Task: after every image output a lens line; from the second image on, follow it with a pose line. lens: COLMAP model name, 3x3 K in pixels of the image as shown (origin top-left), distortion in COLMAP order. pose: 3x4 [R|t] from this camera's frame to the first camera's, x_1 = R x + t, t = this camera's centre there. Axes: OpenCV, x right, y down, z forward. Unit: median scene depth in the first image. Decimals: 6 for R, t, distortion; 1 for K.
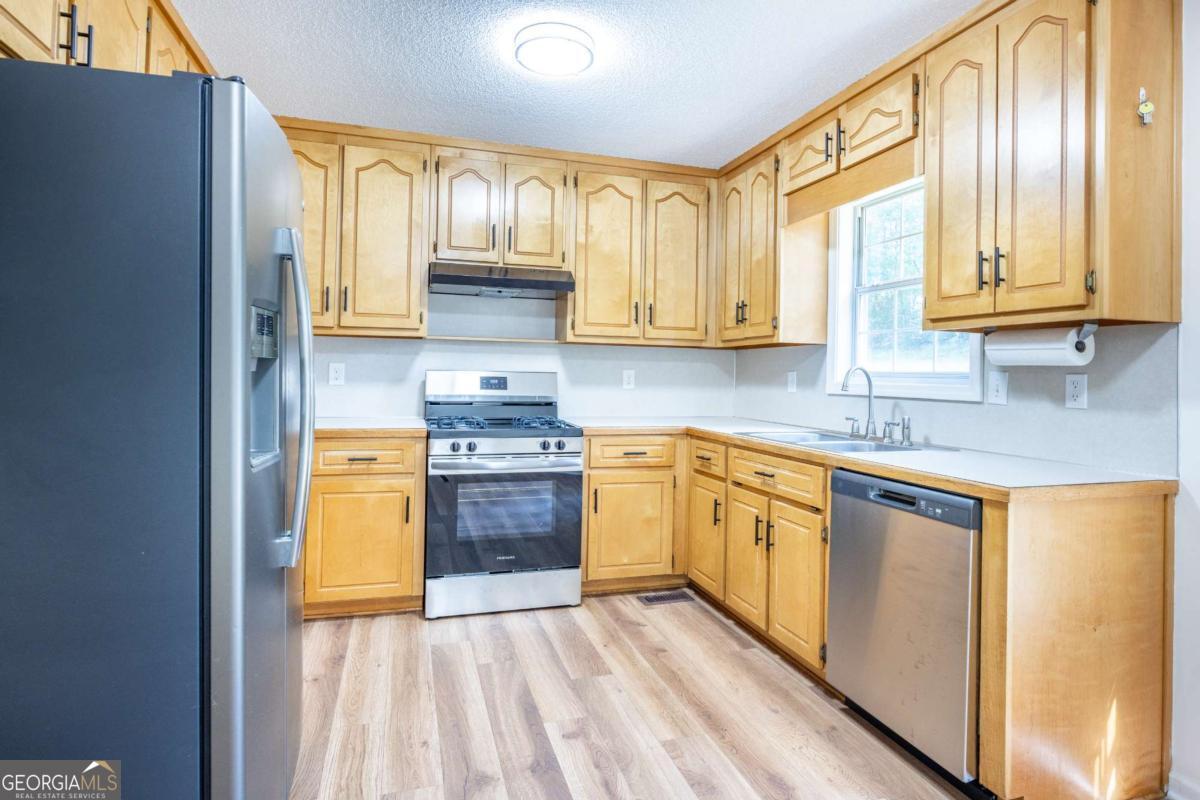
lens RADIAL K [[638.6, 0, 613.7], [0, 638.6, 366.6], [0, 0, 1]] dist [-0.001449, -0.000683]
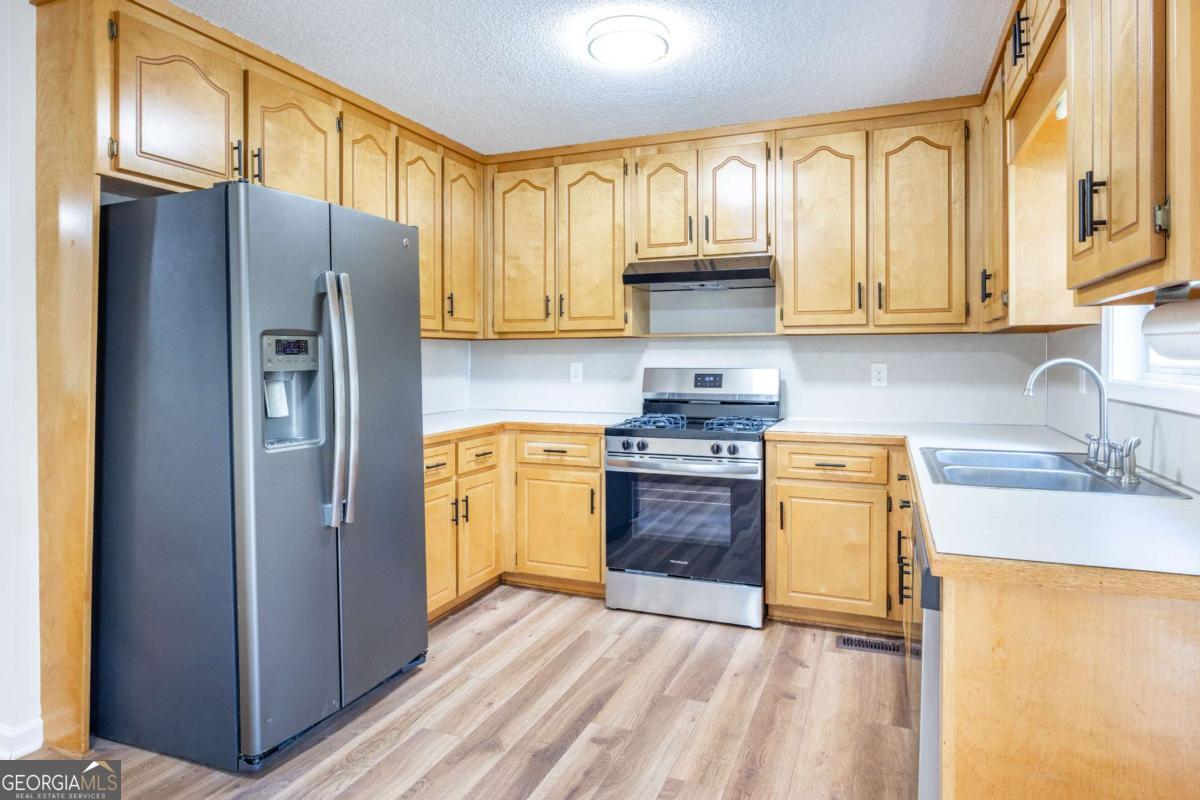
lens RADIAL K [[703.9, 0, 625.1], [0, 703.9, 363.5], [0, 0, 1]] dist [-0.004179, 0.001165]
pose [[0.781106, -0.014505, -0.624230, 0.441162], [0.023197, 0.999714, 0.005797, -0.010473], [0.623967, -0.019008, 0.781219, 0.120594]]
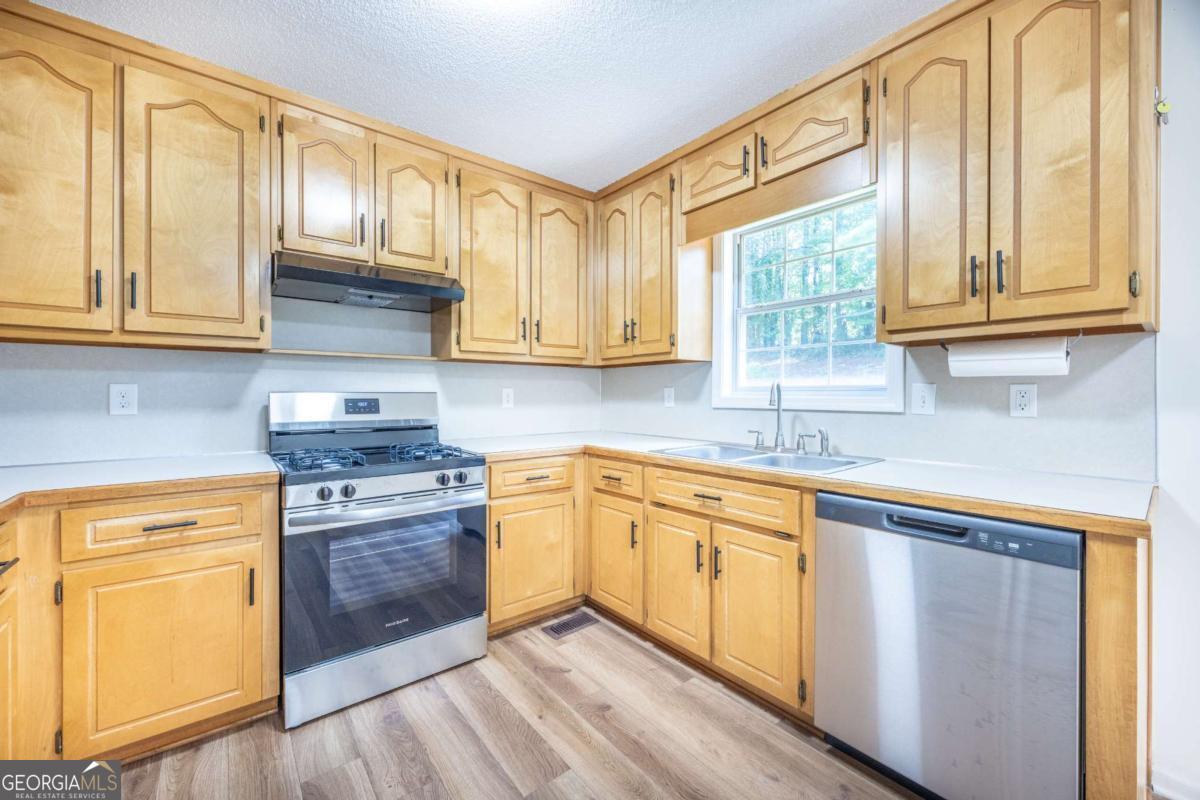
lens RADIAL K [[466.4, 0, 594.6], [0, 466.4, 395.9], [0, 0, 1]] dist [-0.005407, 0.000879]
pose [[0.937016, -0.020245, 0.348699, -0.135171], [0.013408, 0.999668, 0.022011, 0.003236], [-0.349028, -0.015949, 0.936976, 0.368367]]
